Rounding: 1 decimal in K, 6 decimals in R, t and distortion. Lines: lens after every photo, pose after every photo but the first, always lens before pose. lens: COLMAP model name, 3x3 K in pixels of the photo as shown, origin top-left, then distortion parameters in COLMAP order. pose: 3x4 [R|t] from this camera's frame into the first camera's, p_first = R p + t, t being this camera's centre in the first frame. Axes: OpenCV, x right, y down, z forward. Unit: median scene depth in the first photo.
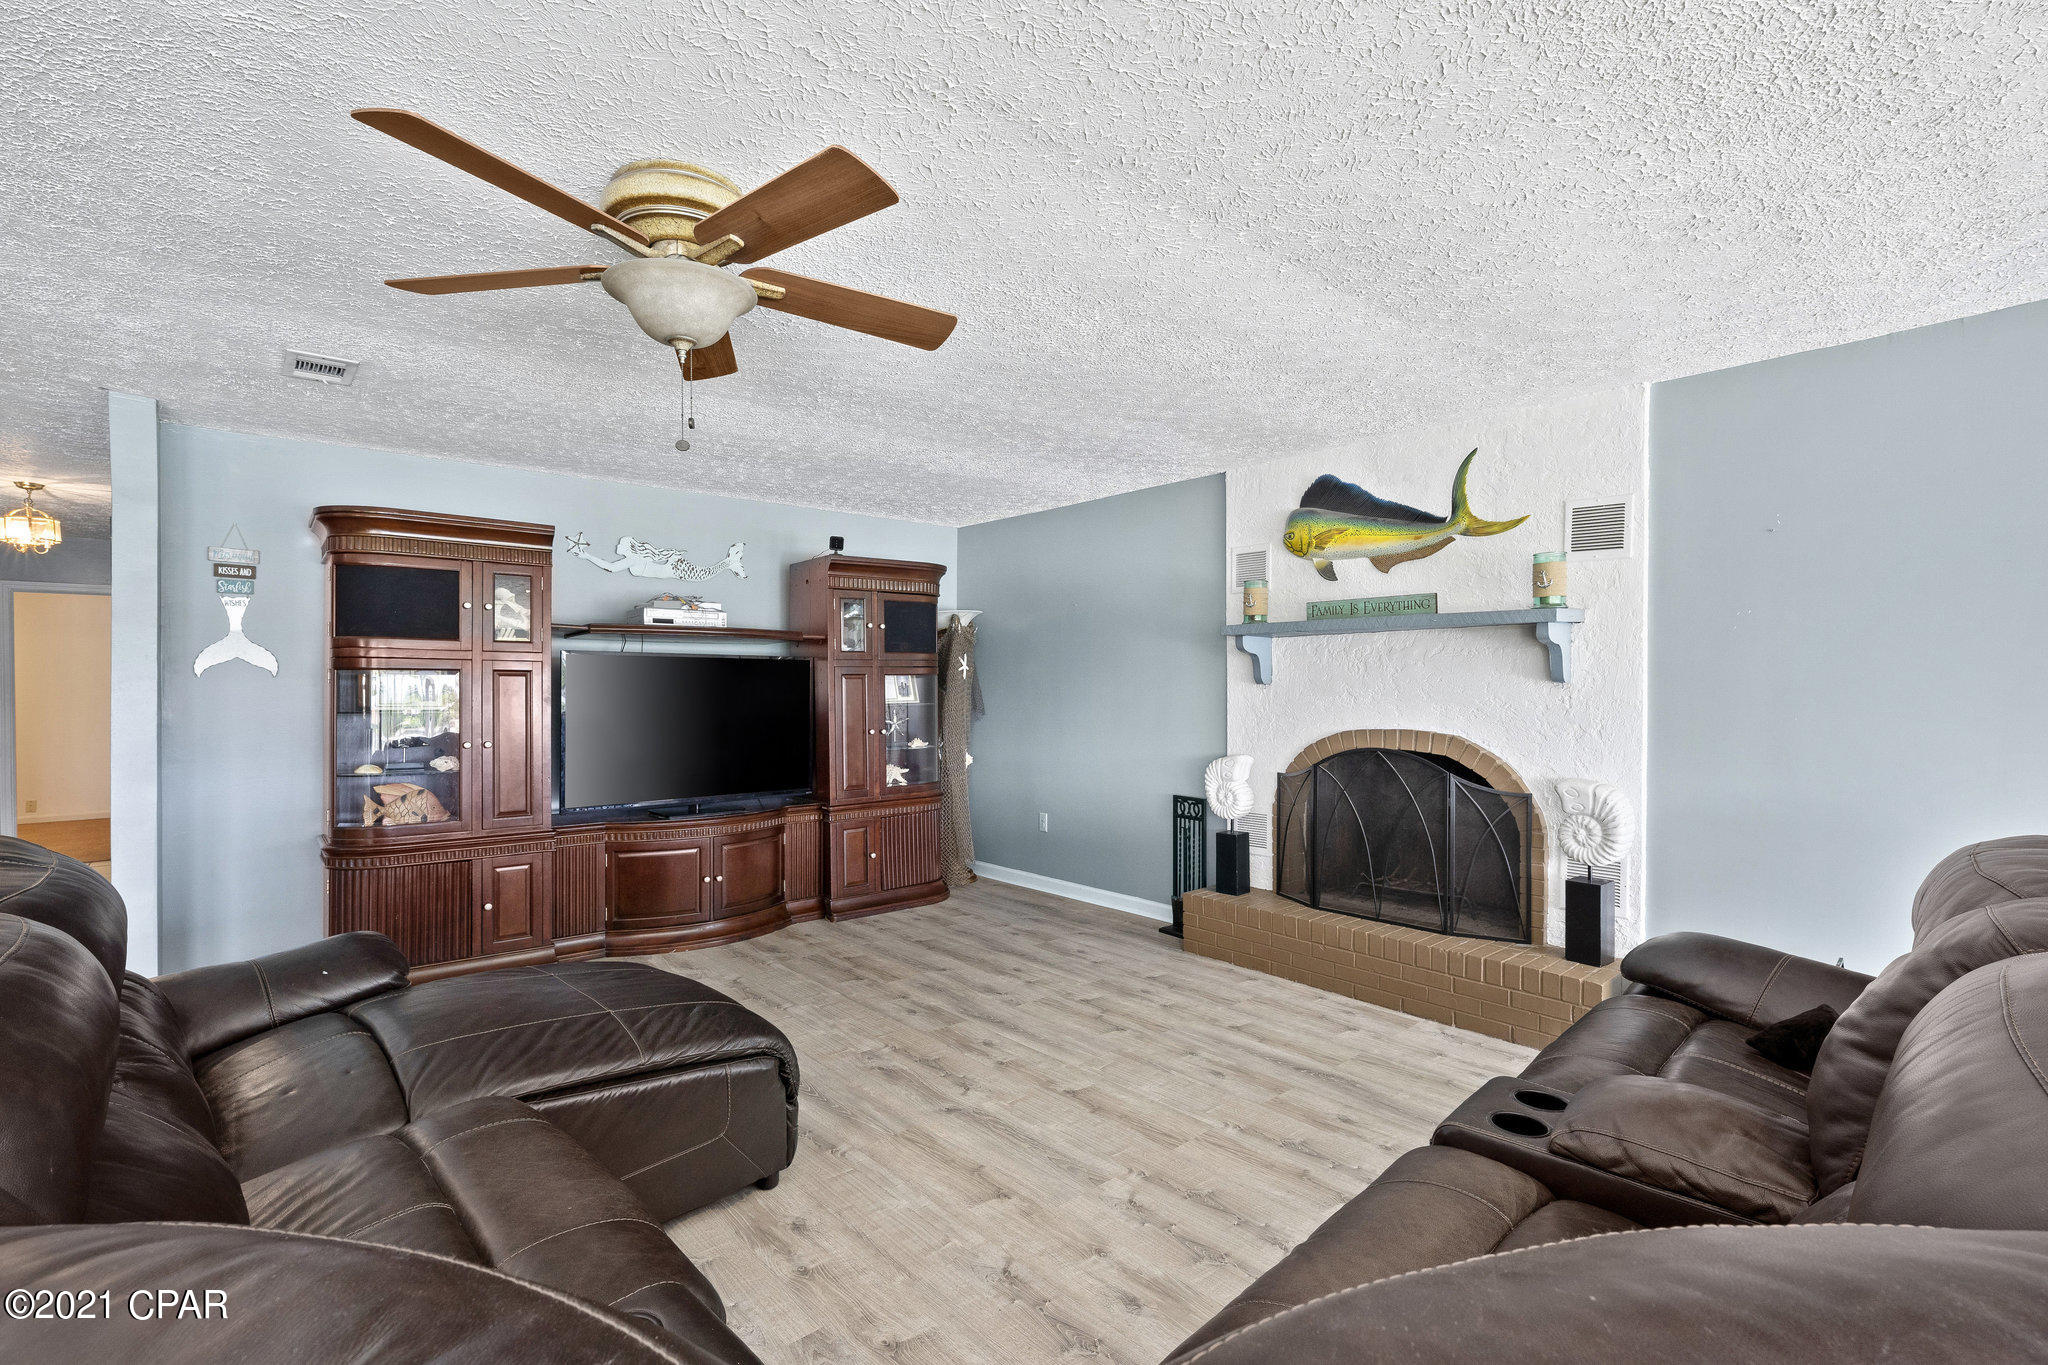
lens RADIAL K [[927.9, 0, 1030.3], [0, 927.9, 690.8], [0, 0, 1]] dist [-0.001470, -0.000084]
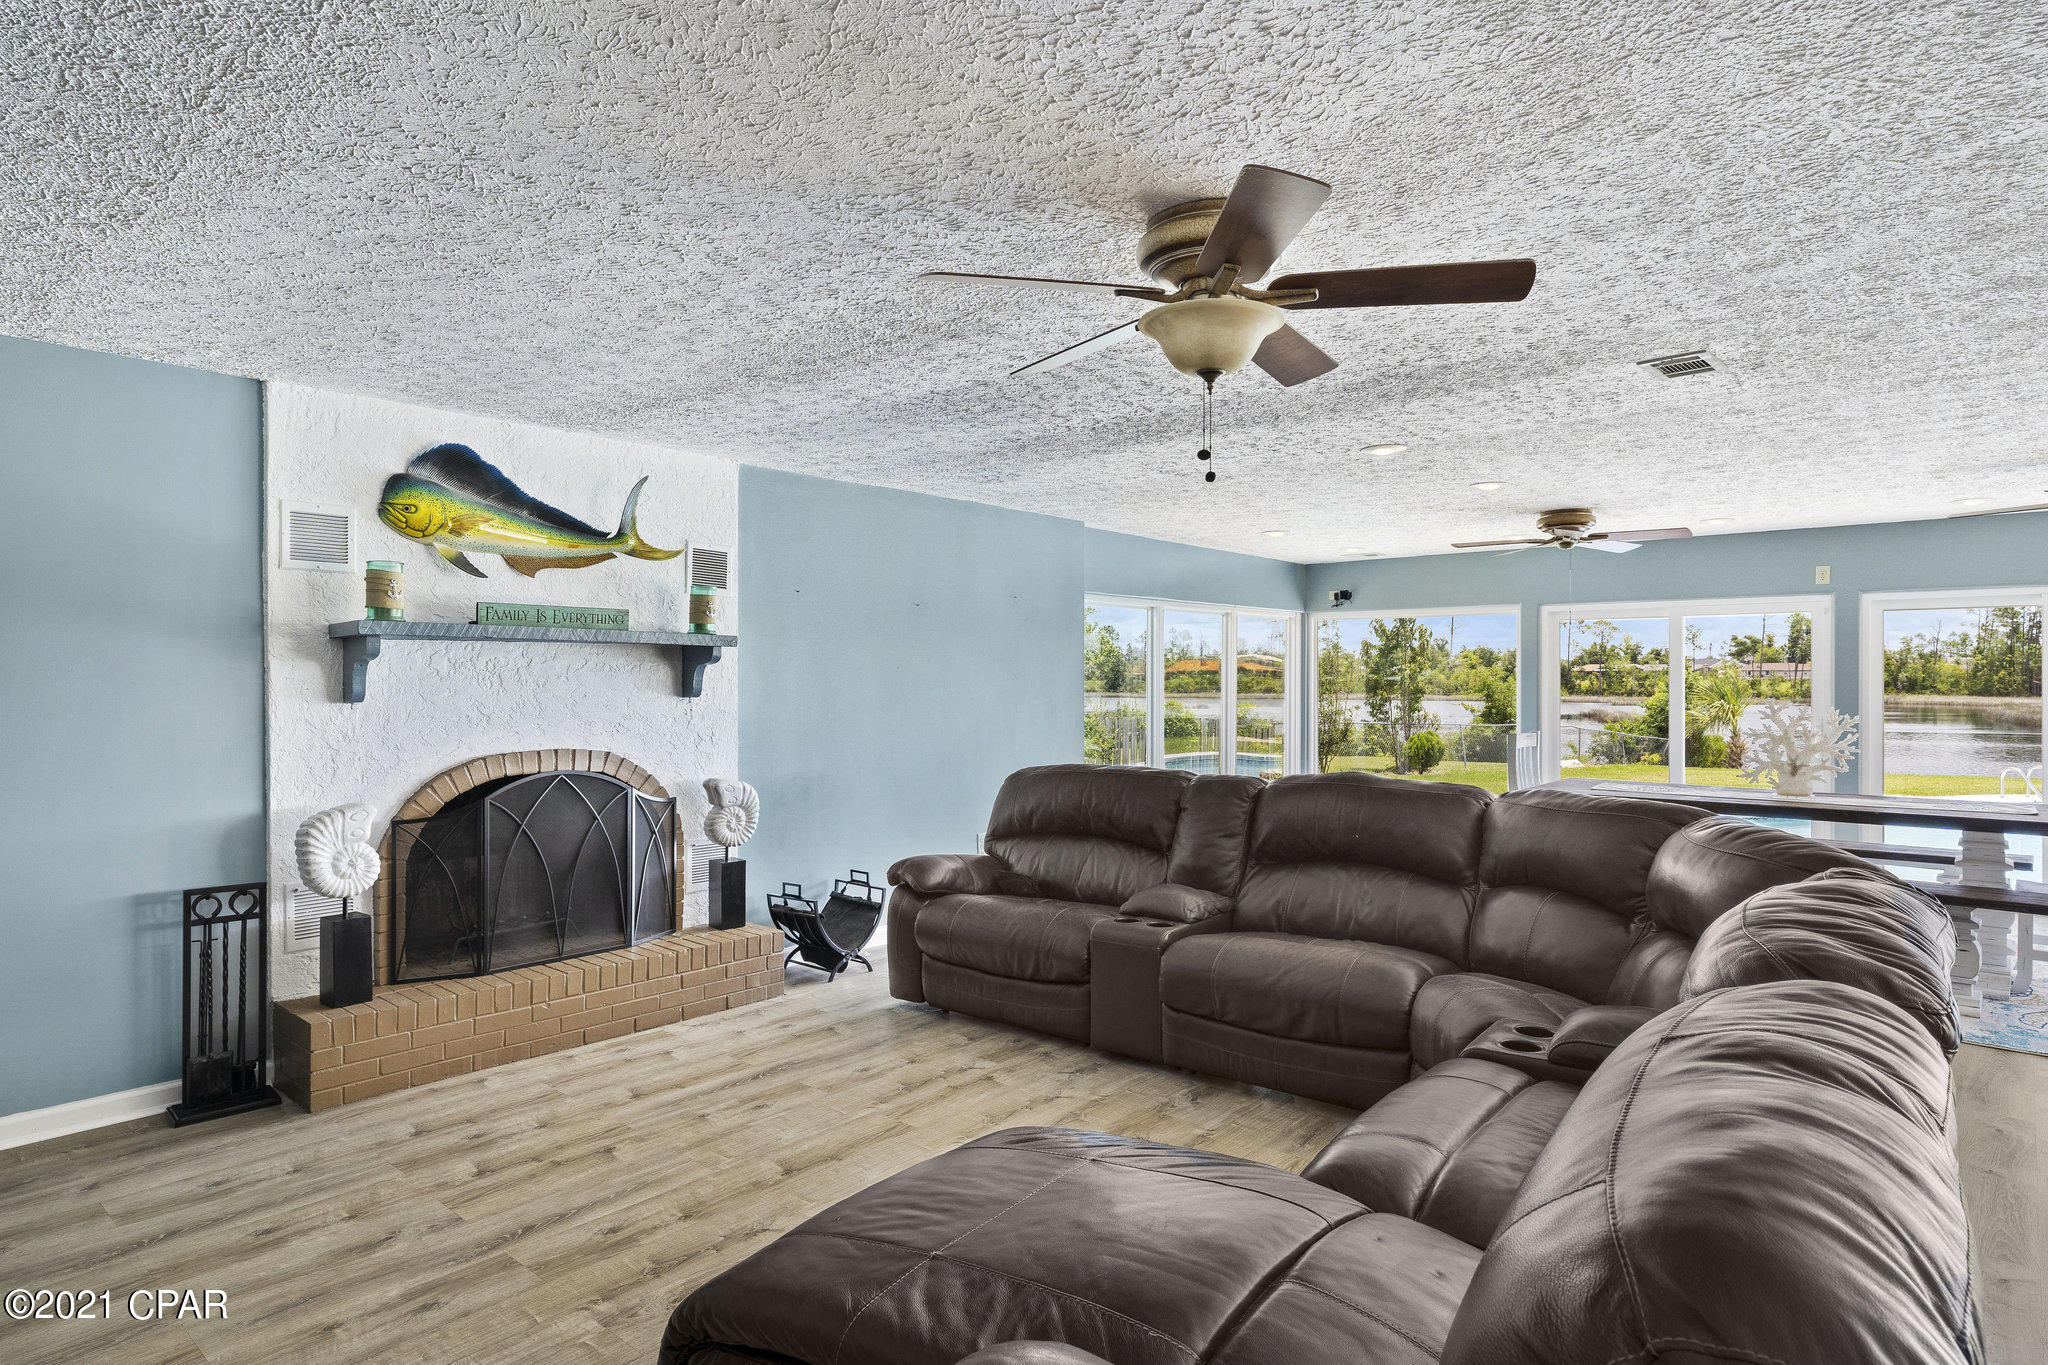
lens RADIAL K [[1131.3, 0, 1024.0], [0, 1131.3, 682.5], [0, 0, 1]] dist [0.014162, -0.000280]
pose [[-0.120588, 0.000913, 0.992702, -0.799437], [0.007221, 0.999974, -0.000042, -0.022224], [-0.992676, 0.007163, -0.120591, 0.687353]]
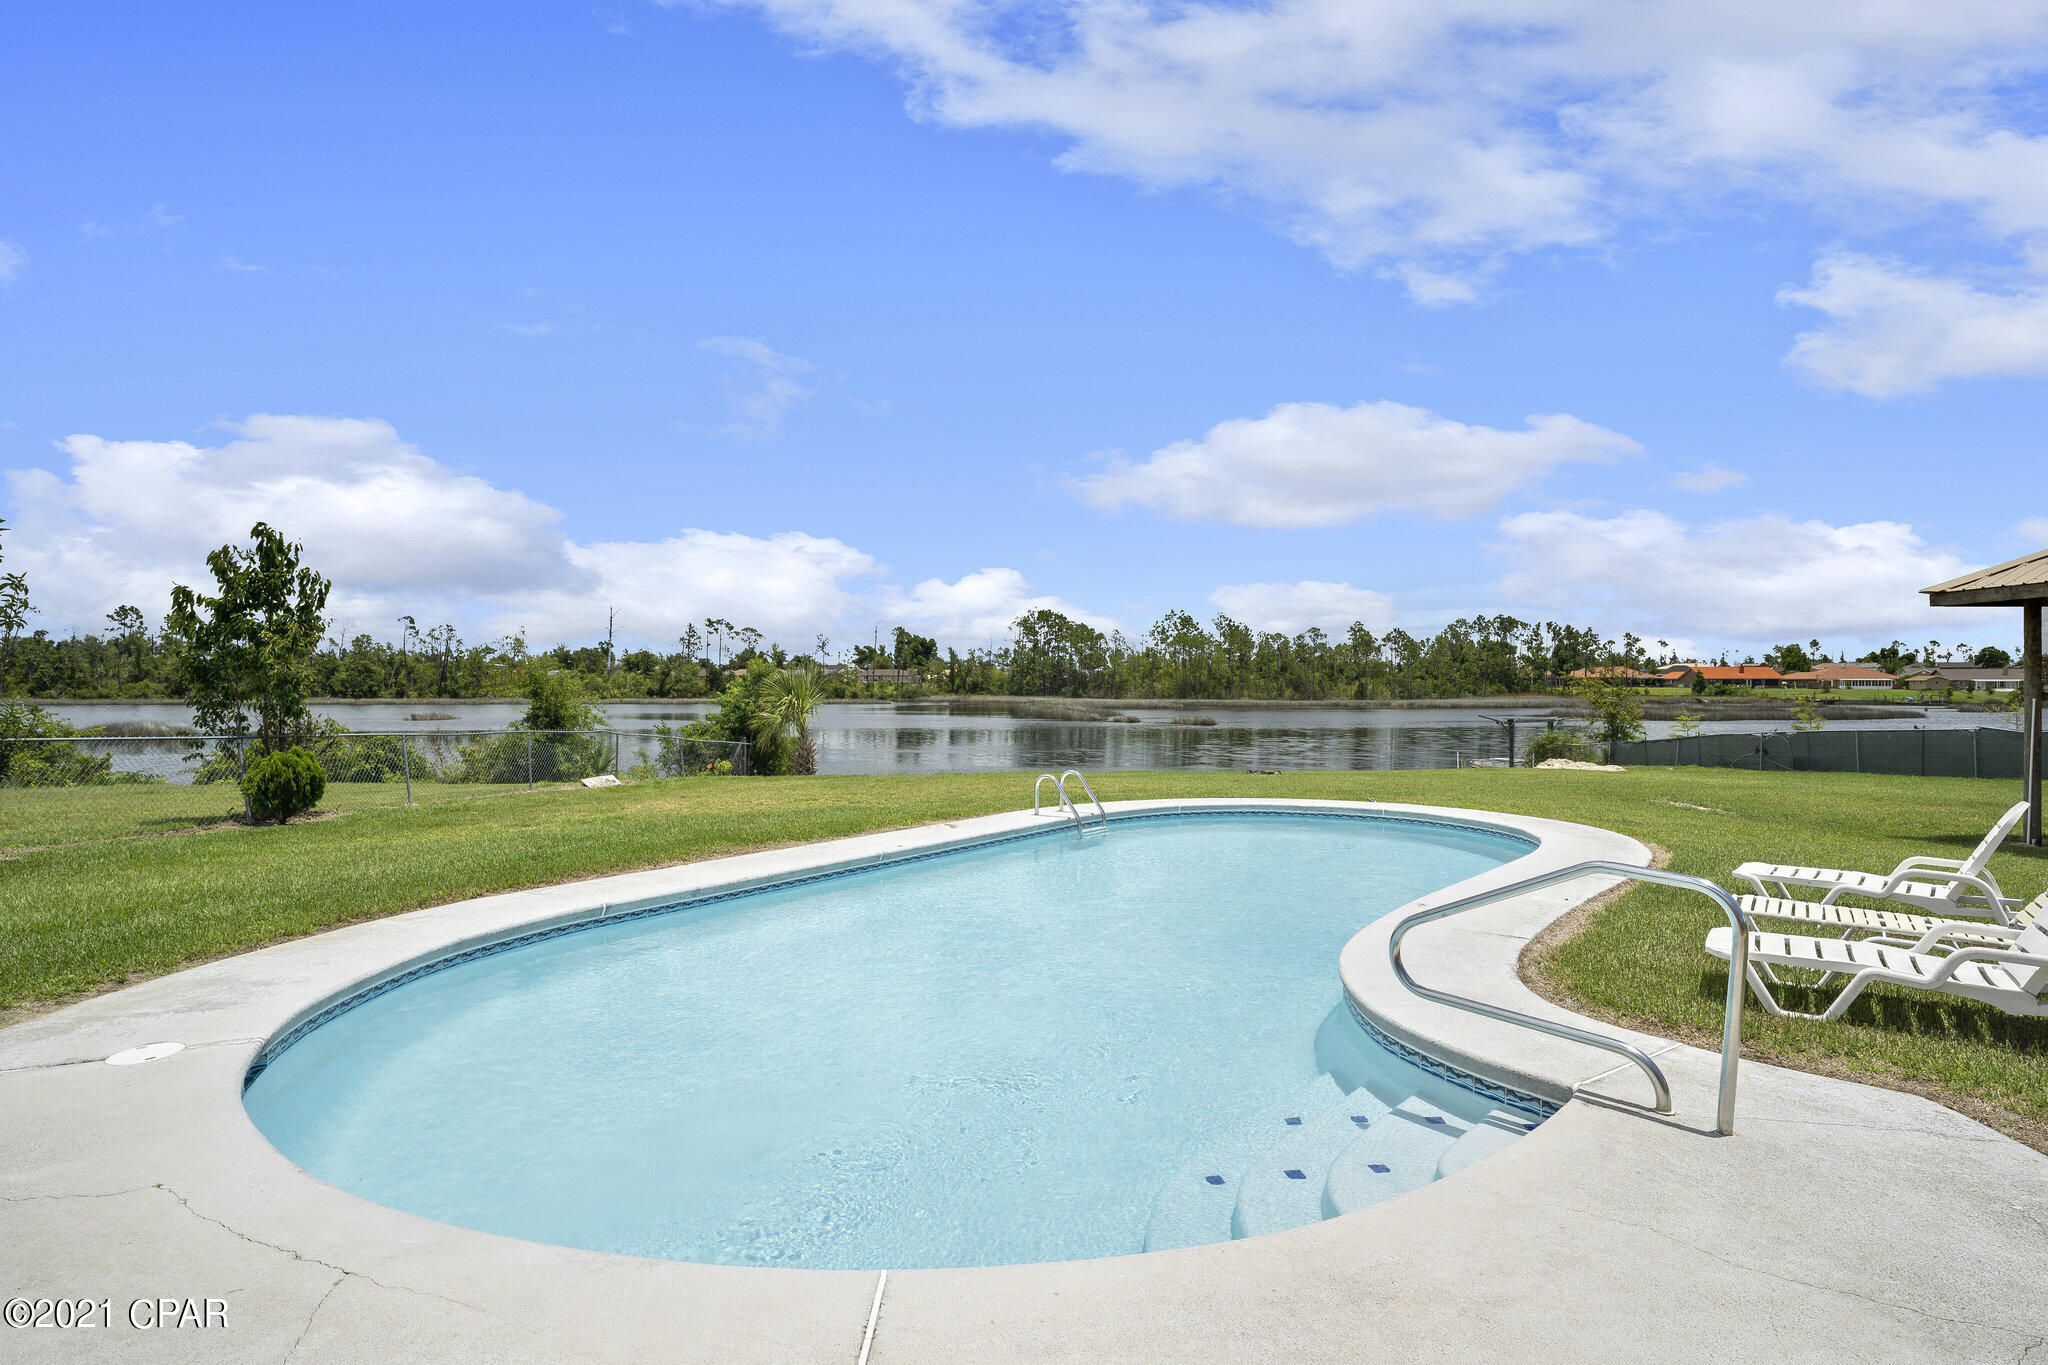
lens RADIAL K [[1111.0, 0, 1024.0], [0, 1111.0, 682.5], [0, 0, 1]] dist [0.009202, 0.000038]
pose [[-0.734684, 0.004181, 0.678397, 0.950959], [0.006728, 0.999977, 0.001123, 0.058848], [-0.678376, 0.005389, -0.734695, -1.180304]]
